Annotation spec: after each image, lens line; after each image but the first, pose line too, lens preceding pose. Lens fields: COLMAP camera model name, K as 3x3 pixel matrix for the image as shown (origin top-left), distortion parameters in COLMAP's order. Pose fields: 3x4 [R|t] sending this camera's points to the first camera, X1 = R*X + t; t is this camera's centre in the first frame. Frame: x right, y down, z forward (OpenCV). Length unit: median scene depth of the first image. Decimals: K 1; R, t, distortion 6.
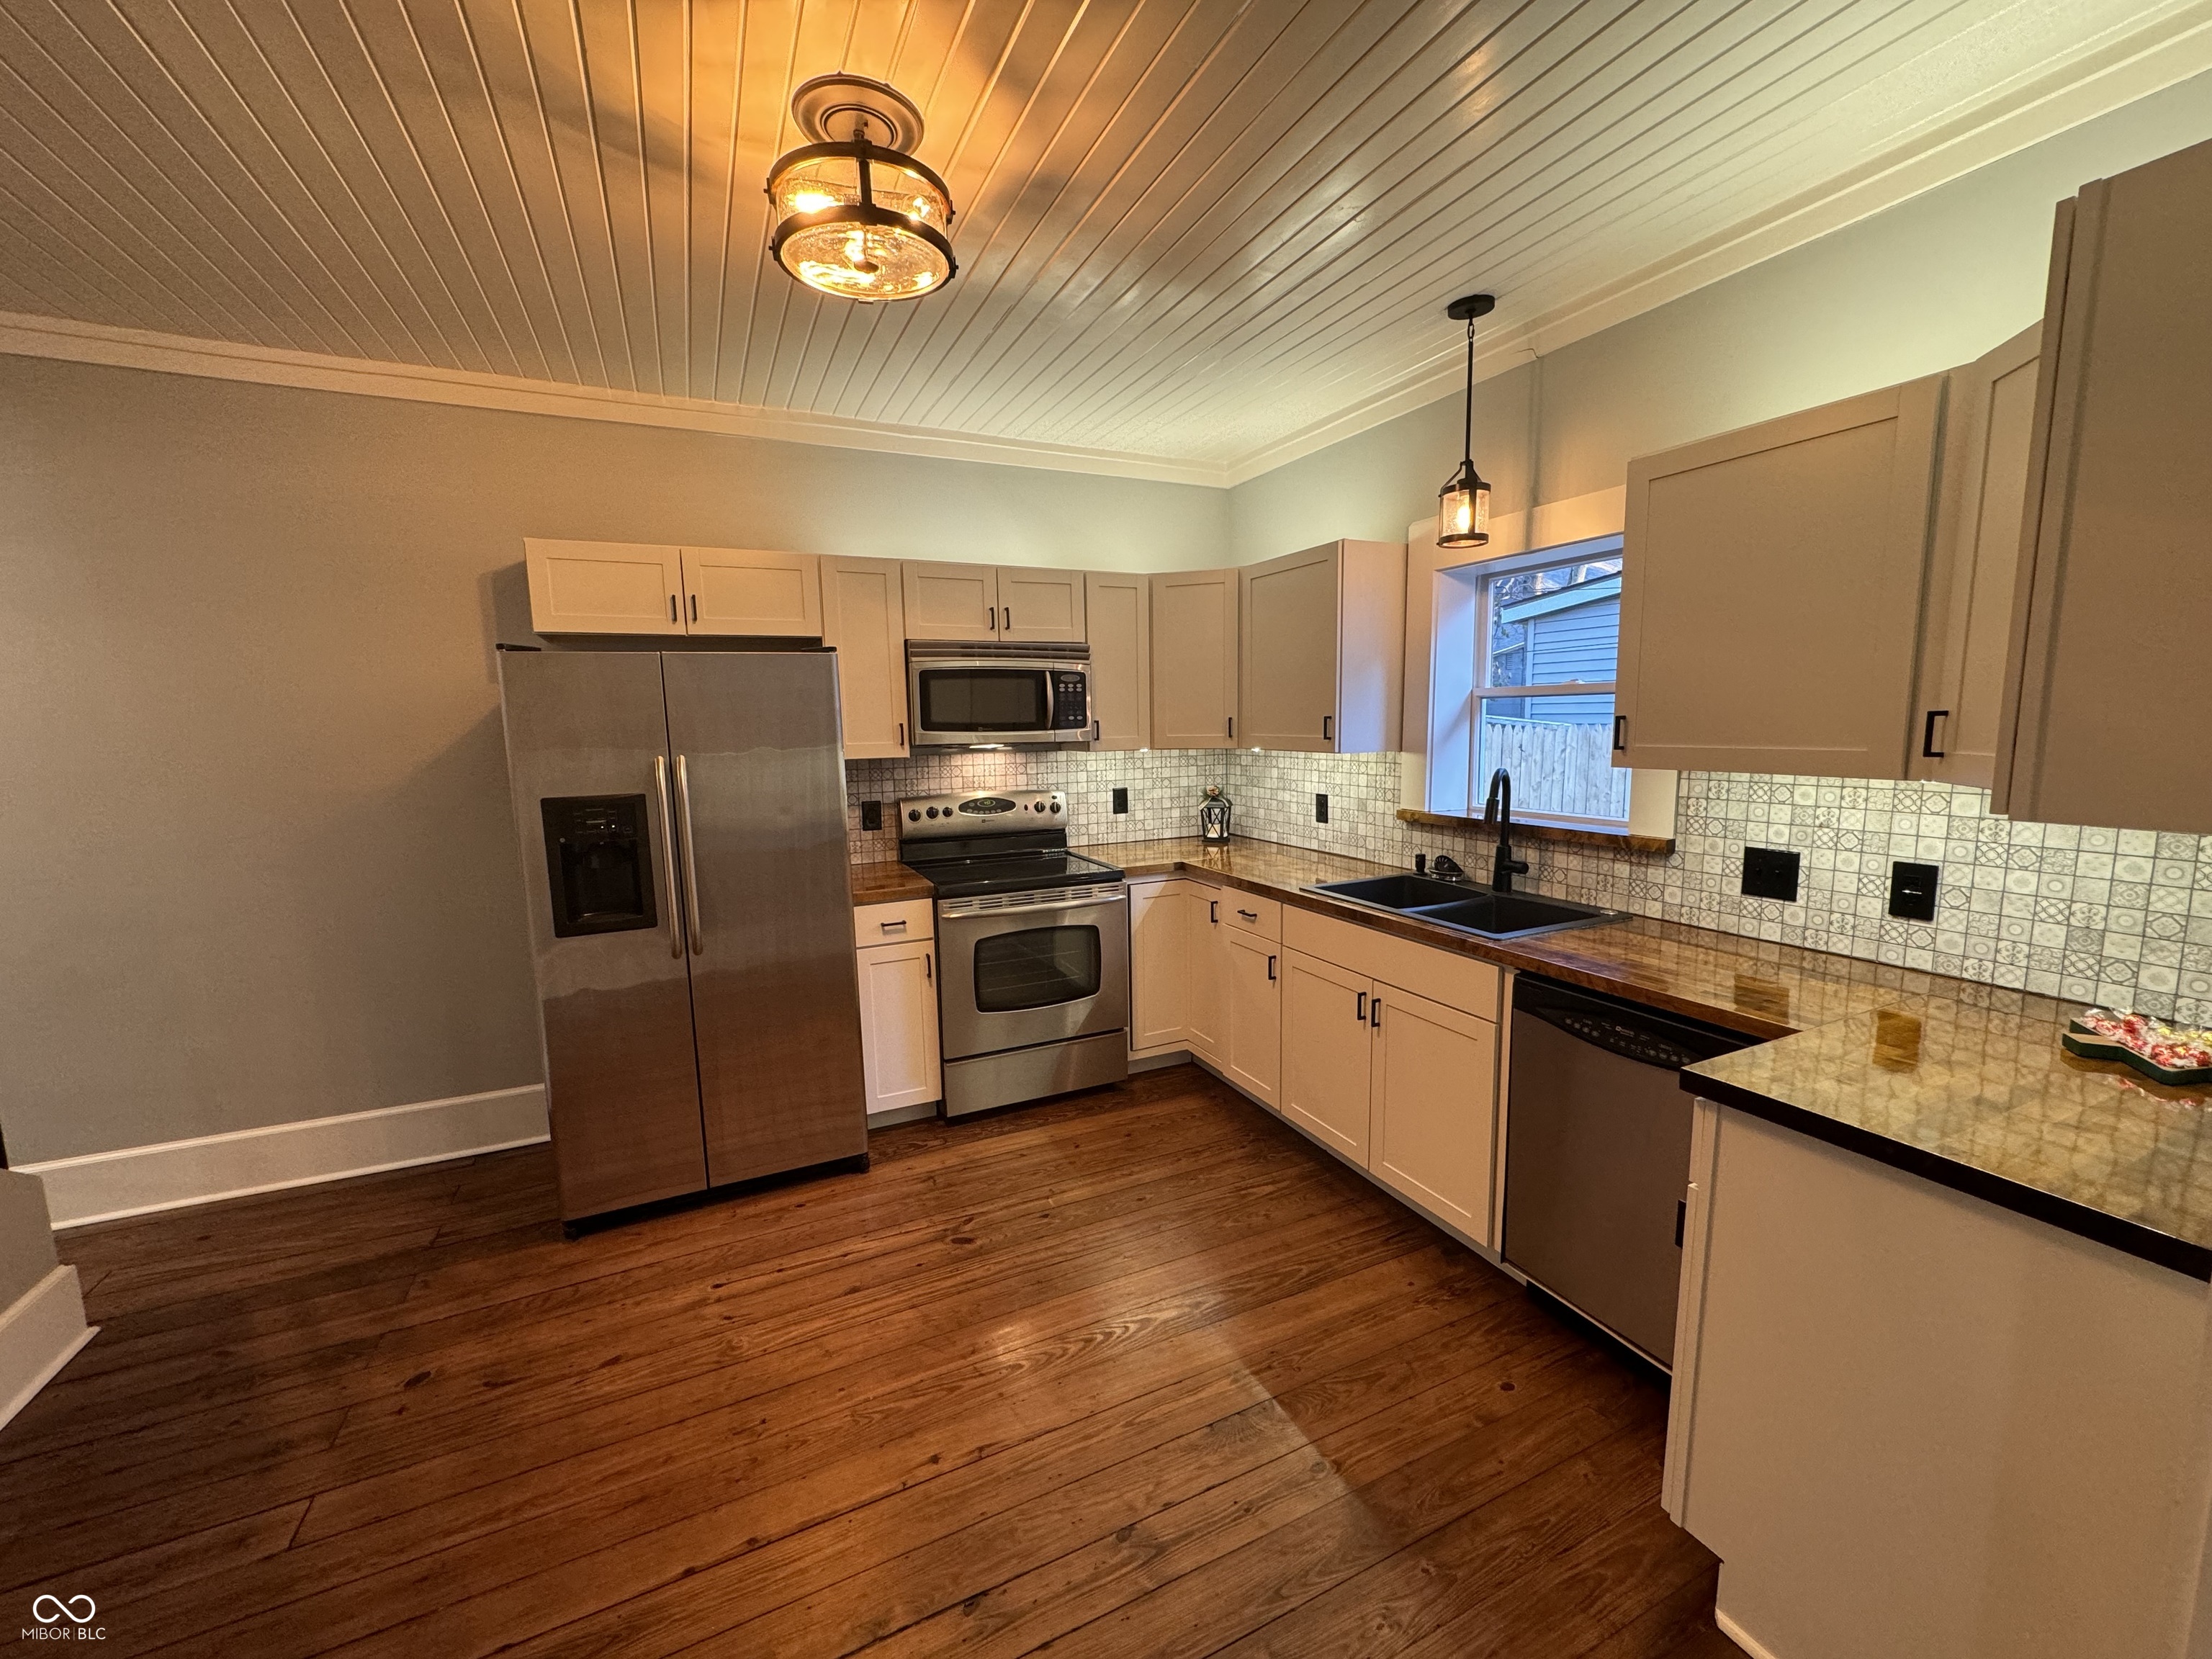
lens RADIAL K [[876.4, 0, 1104.4], [0, 876.4, 831.0], [0, 0, 1]] dist [-0.000900, -0.000109]
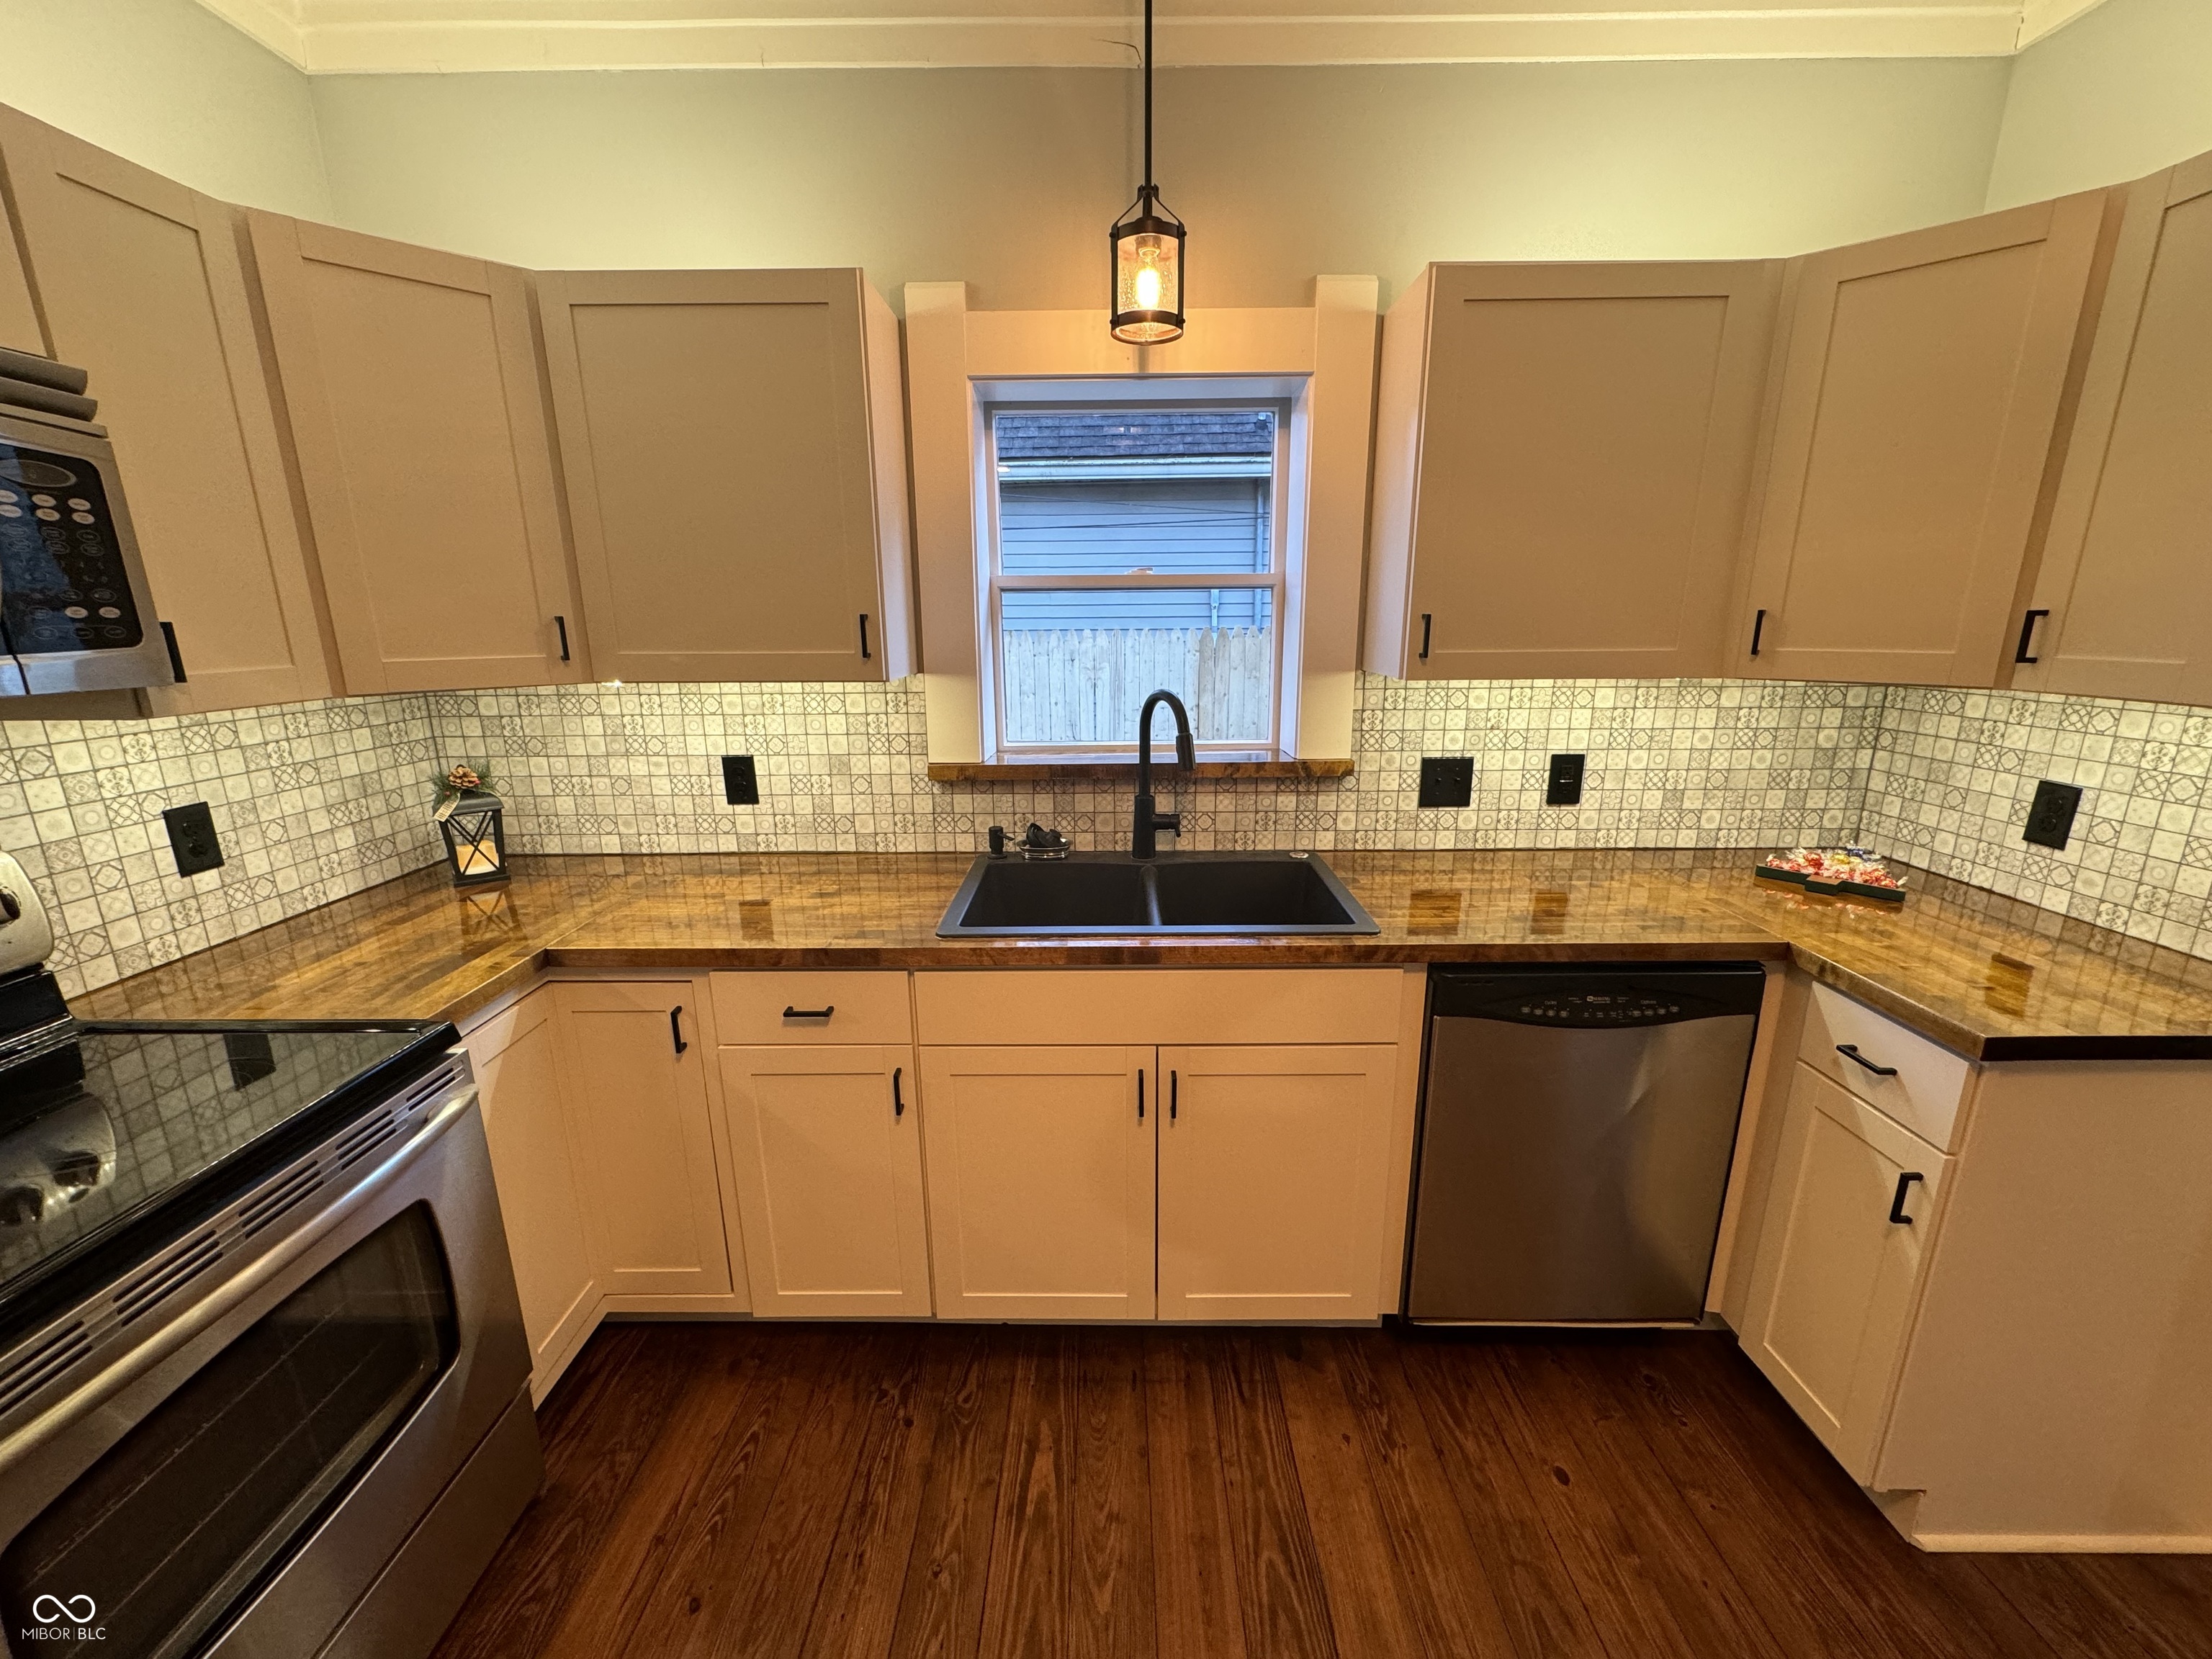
lens RADIAL K [[876.4, 0, 1104.4], [0, 876.4, 831.0], [0, 0, 1]] dist [-0.000900, -0.000109]
pose [[0.436337, -0.204771, 0.876173, -0.215313], [0.115585, 0.978448, 0.171112, -0.087280], [-0.892328, 0.026610, 0.450602, 0.726605]]
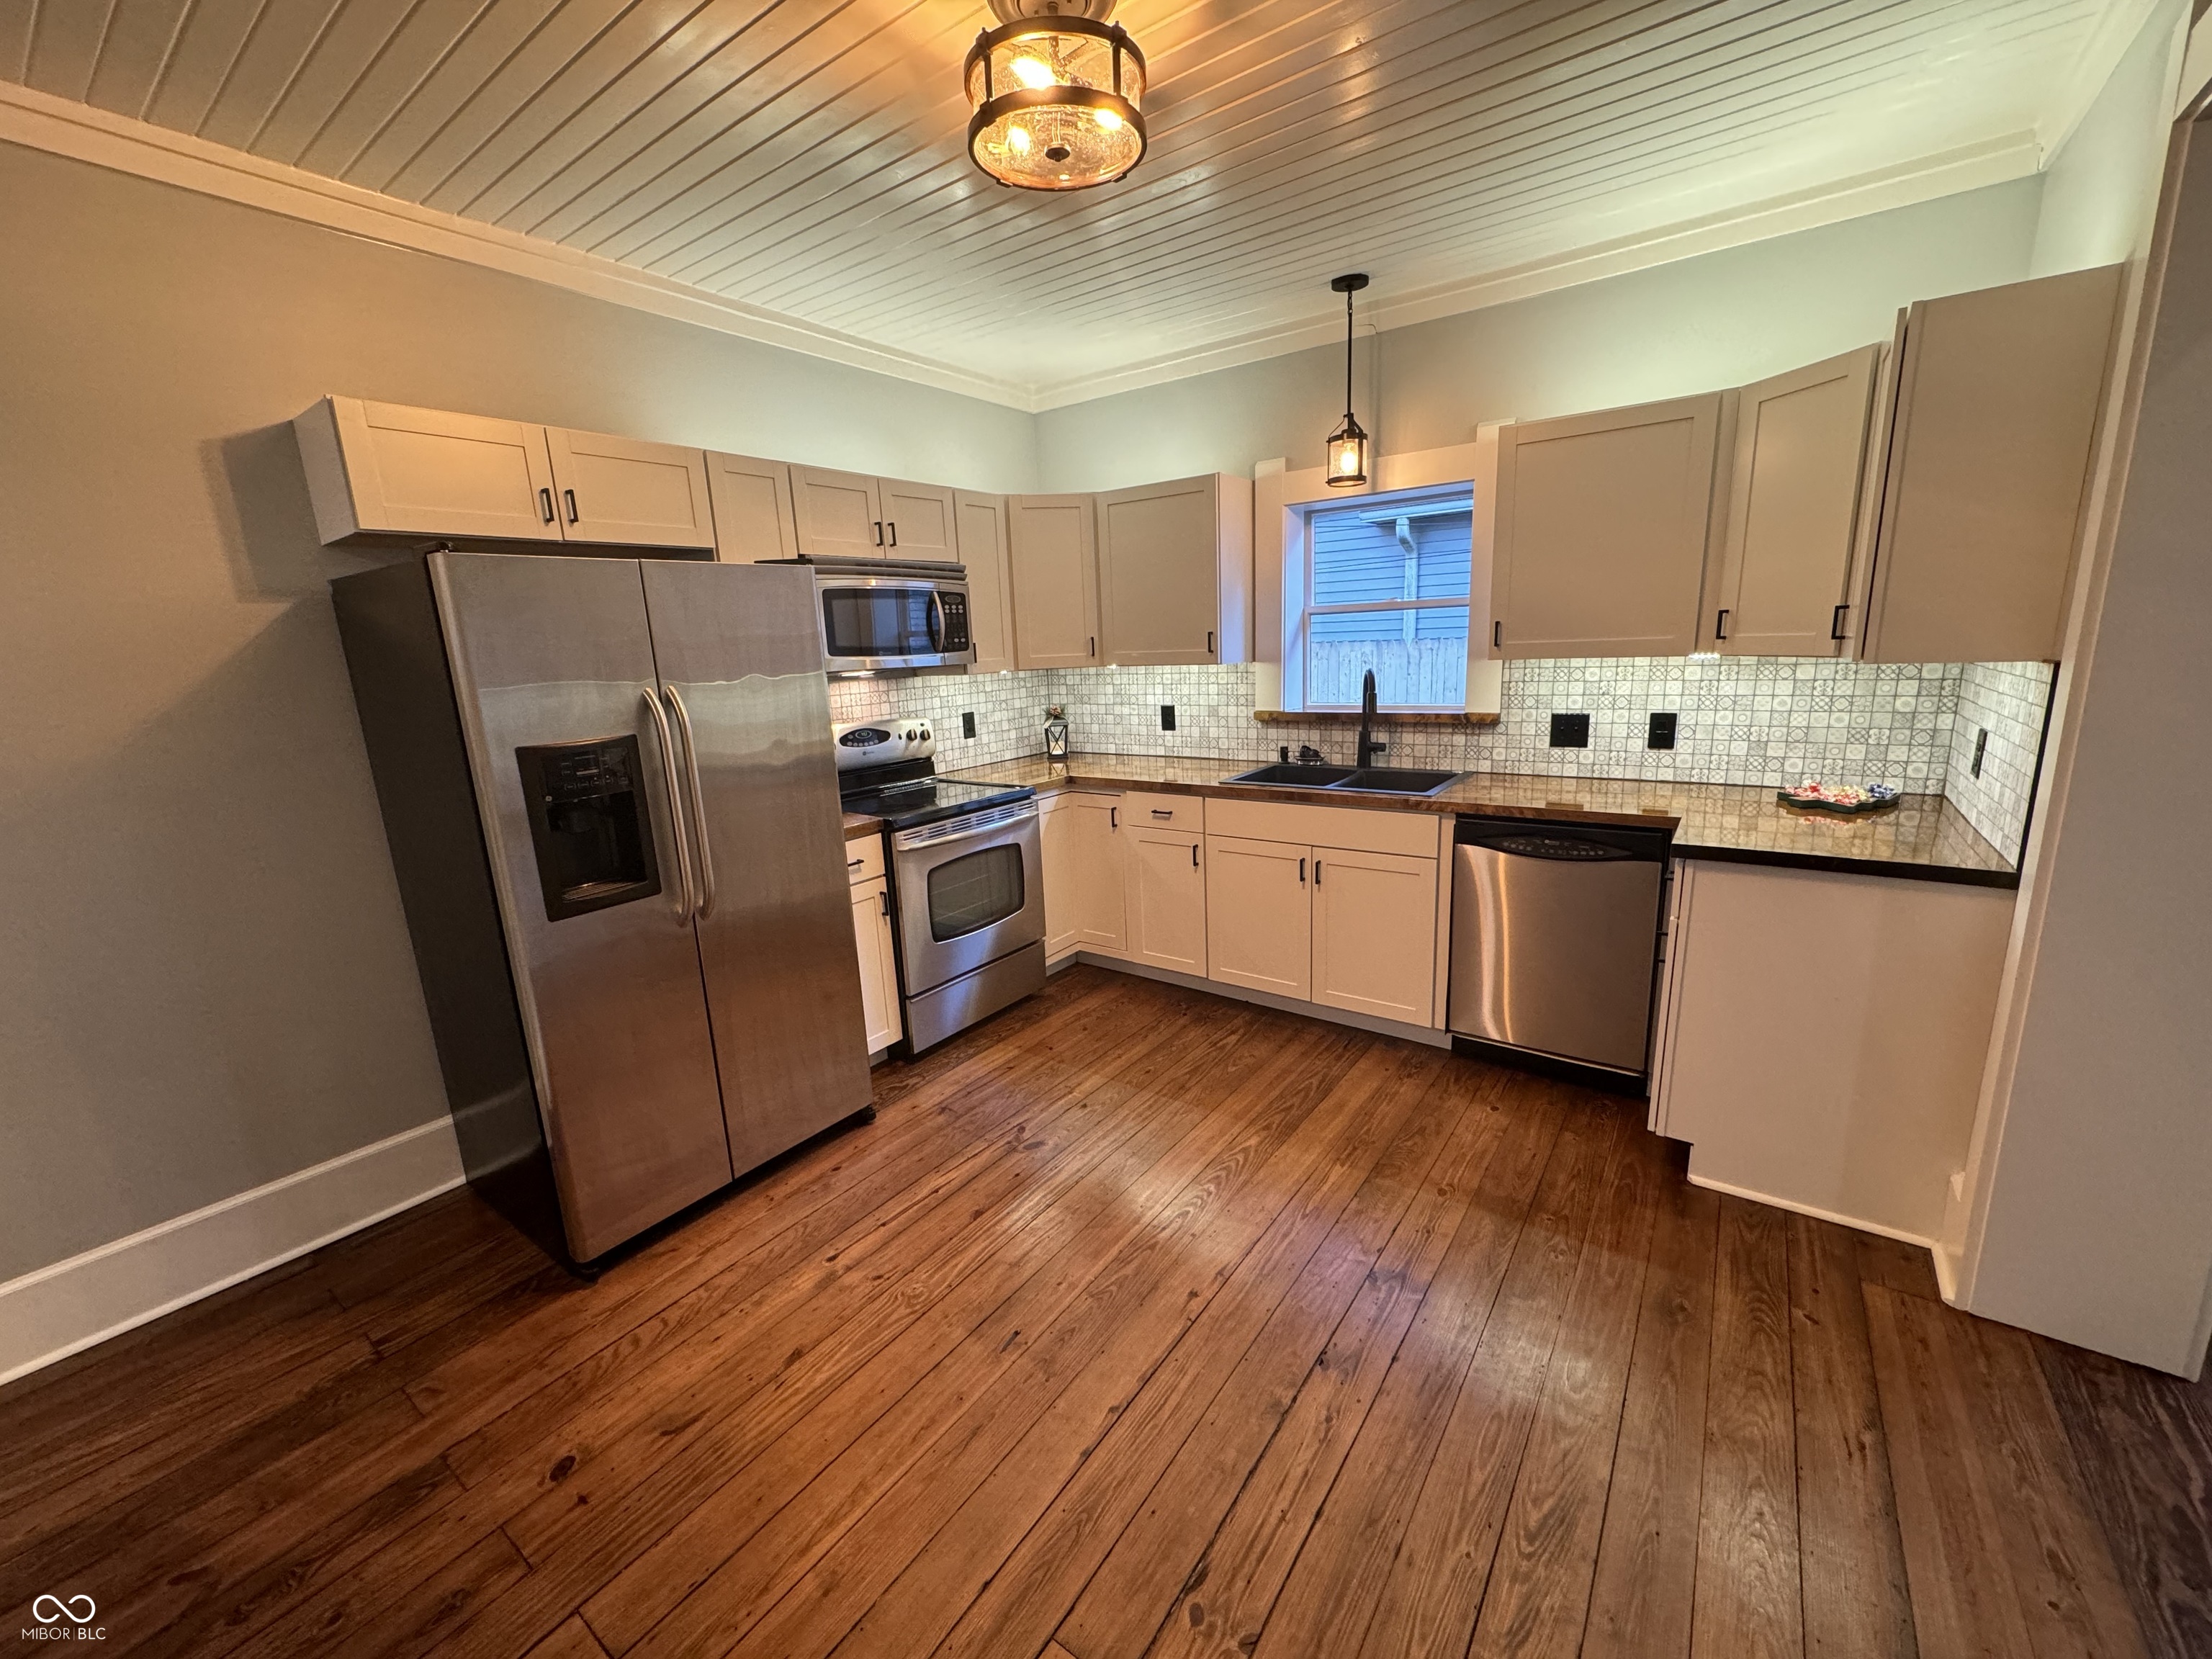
lens RADIAL K [[876.4, 0, 1104.4], [0, 876.4, 831.0], [0, 0, 1]] dist [-0.000900, -0.000109]
pose [[0.878790, -0.121543, 0.461471, -0.492303], [0.088343, 0.991742, 0.092972, 0.008956], [-0.468960, -0.040935, 0.882270, 0.057741]]
